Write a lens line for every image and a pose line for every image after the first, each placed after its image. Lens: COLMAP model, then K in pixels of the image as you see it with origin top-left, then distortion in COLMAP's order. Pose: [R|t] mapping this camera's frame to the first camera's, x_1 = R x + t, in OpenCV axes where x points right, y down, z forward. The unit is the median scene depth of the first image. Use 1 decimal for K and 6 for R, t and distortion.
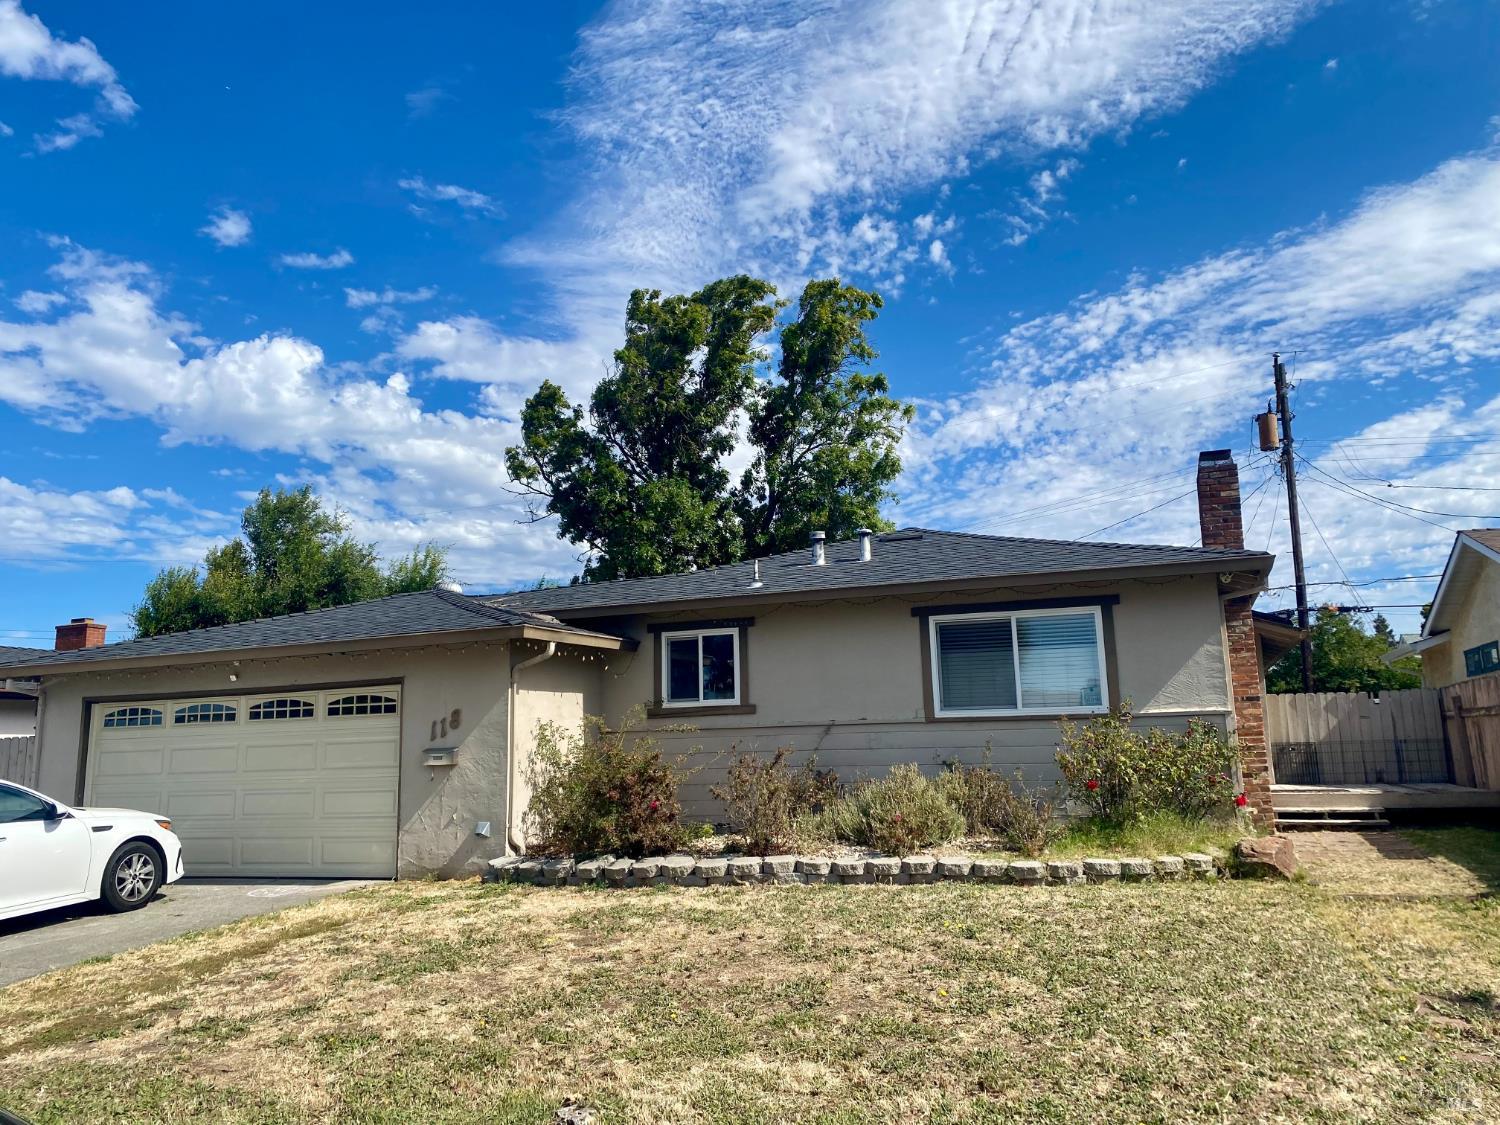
lens RADIAL K [[1137.4, 0, 753.0], [0, 1137.4, 547.6], [0, 0, 1]] dist [0.053014, -0.077158]
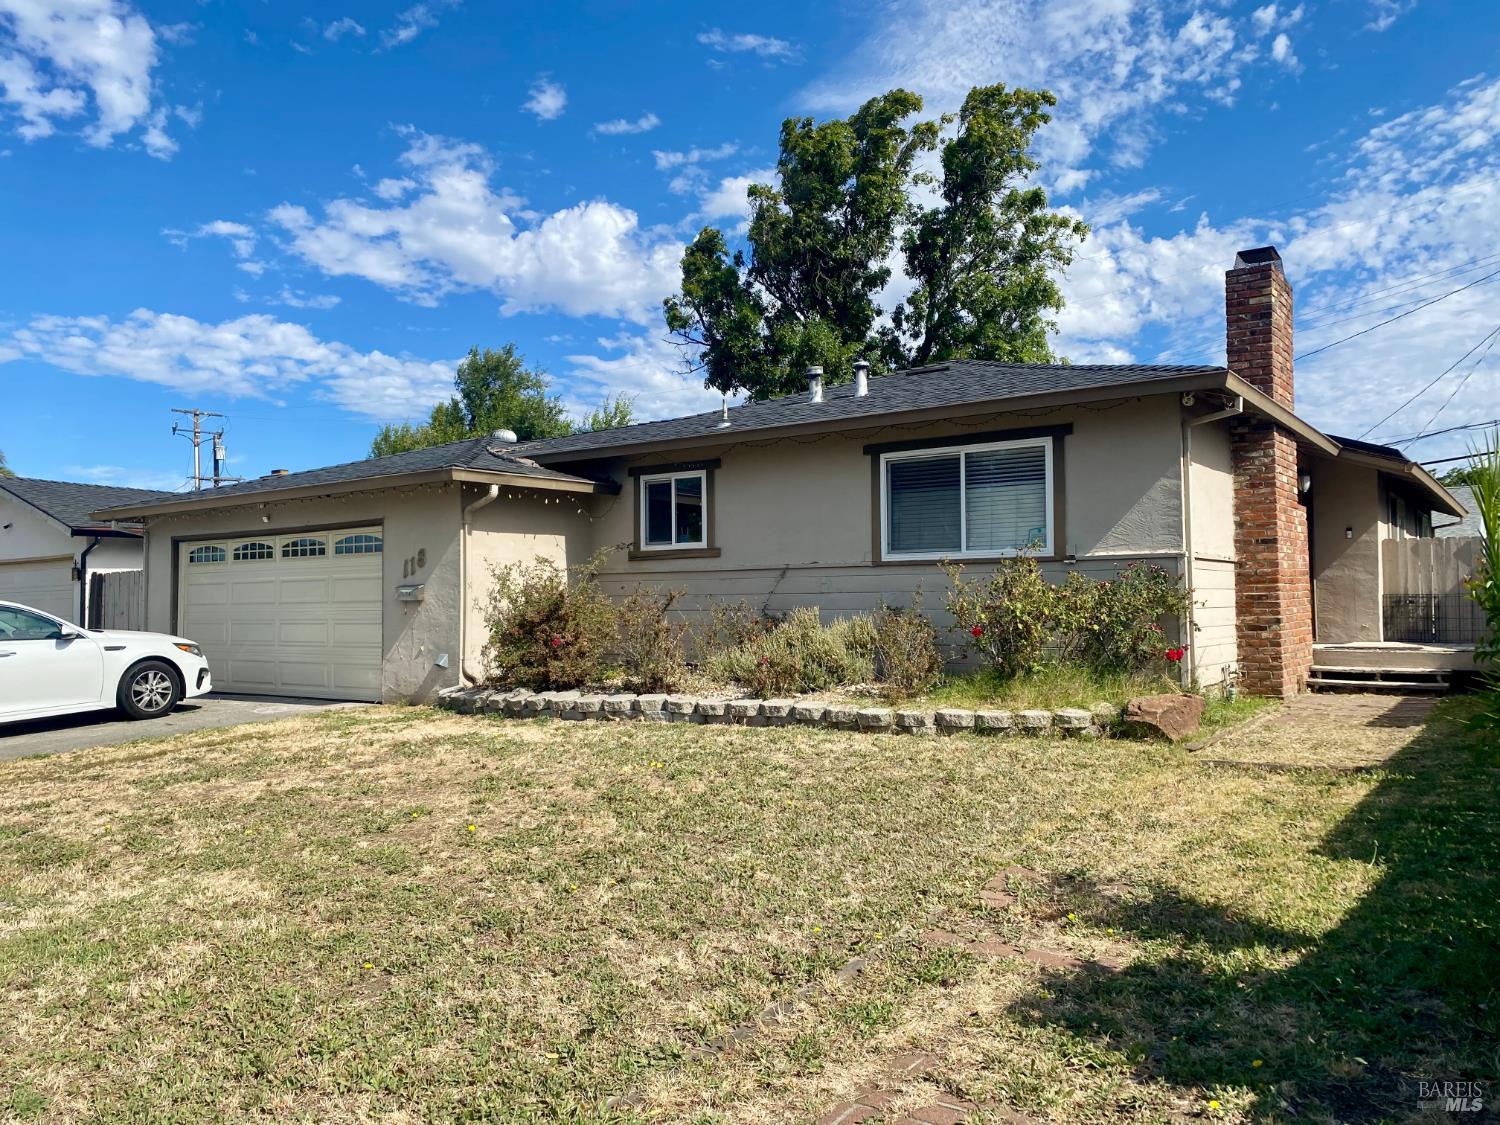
lens RADIAL K [[1137.4, 0, 801.0], [0, 1137.4, 531.0], [0, 0, 1]] dist [0.053014, -0.077158]
pose [[0.963057, 0.000533, -0.269296, 0.215087], [0.030502, 0.993347, 0.111046, 0.011255], [0.267564, -0.115158, 0.956634, 0.051236]]
